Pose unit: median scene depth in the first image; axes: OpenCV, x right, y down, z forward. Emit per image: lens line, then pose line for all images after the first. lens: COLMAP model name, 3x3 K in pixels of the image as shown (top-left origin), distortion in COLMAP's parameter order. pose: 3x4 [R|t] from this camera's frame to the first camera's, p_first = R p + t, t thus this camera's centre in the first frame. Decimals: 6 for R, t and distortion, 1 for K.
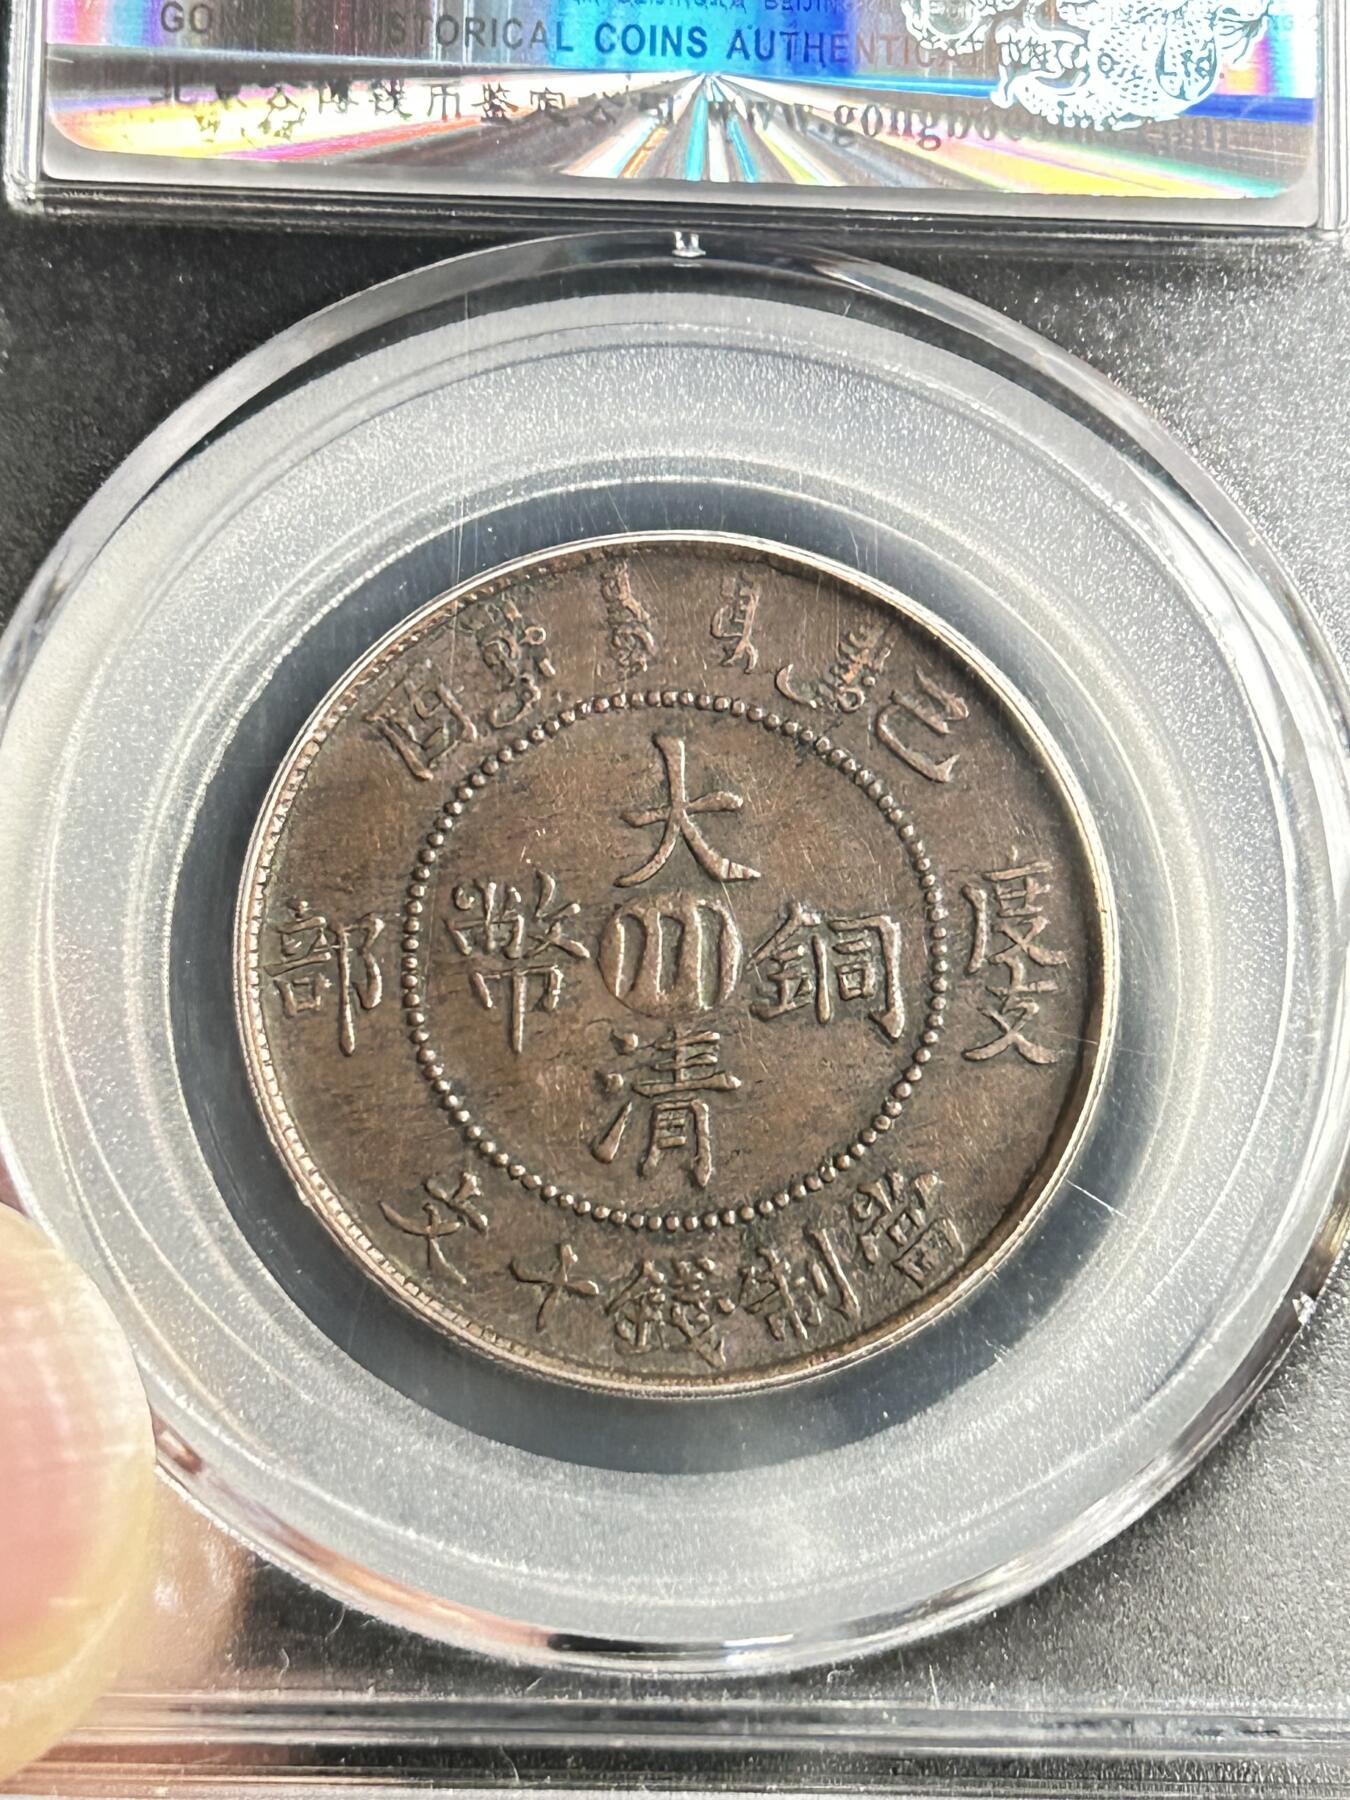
lens RADIAL K [[4117.6, 0, 684.2], [0, 4117.6, 899.0], [0, 0, 1]] dist [0.163922, 0.000000]
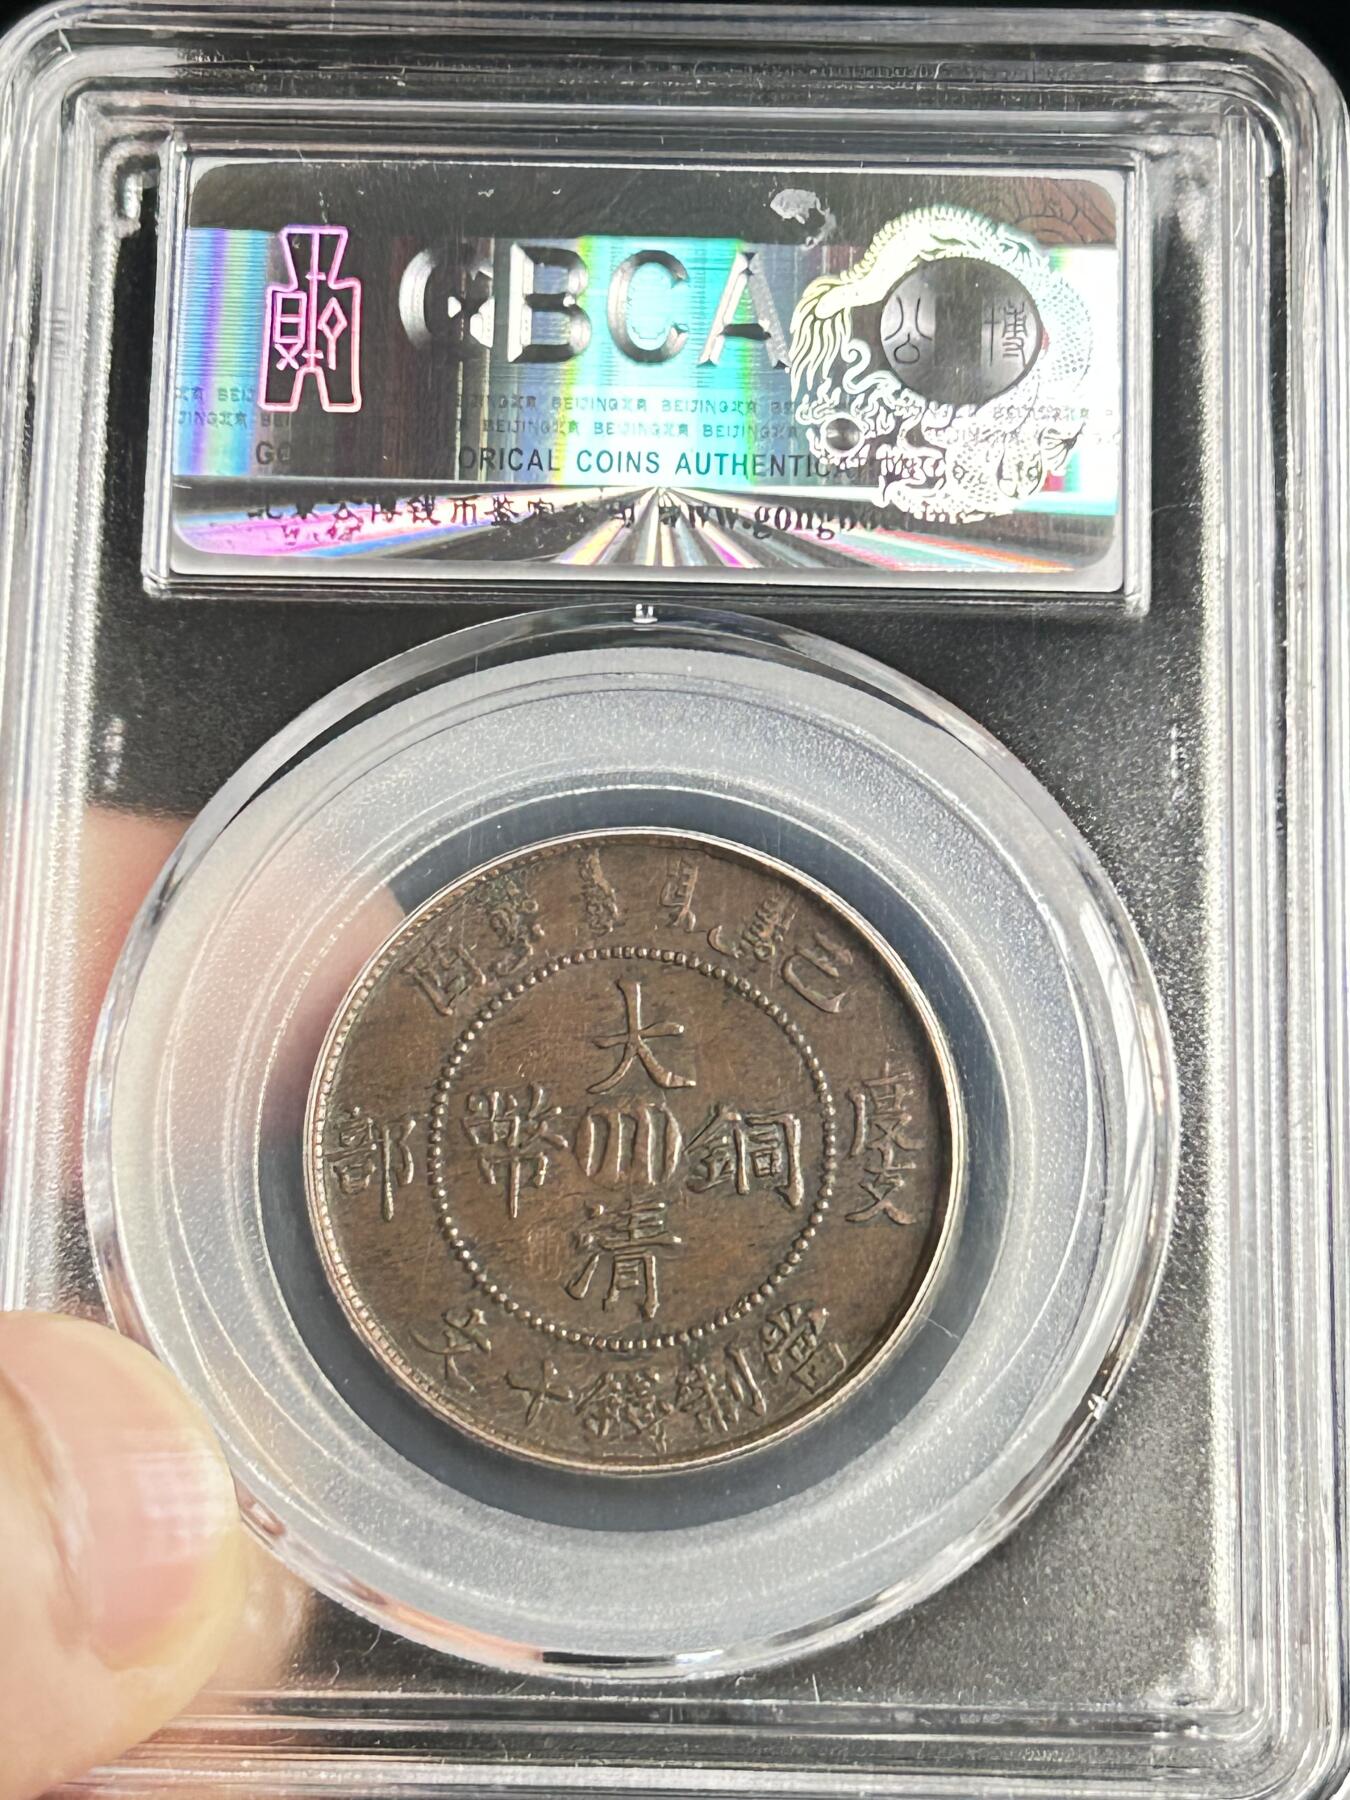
lens RADIAL K [[4117.6, 0, 676.7], [0, 4117.6, 901.6], [0, 0, 1]] dist [0.163922, 0.000000]
pose [[0.997139, -0.011684, -0.074685, 0.113421], [0.008694, 0.999152, -0.040238, -0.011289], [0.075092, 0.039474, 0.996395, -0.338160]]
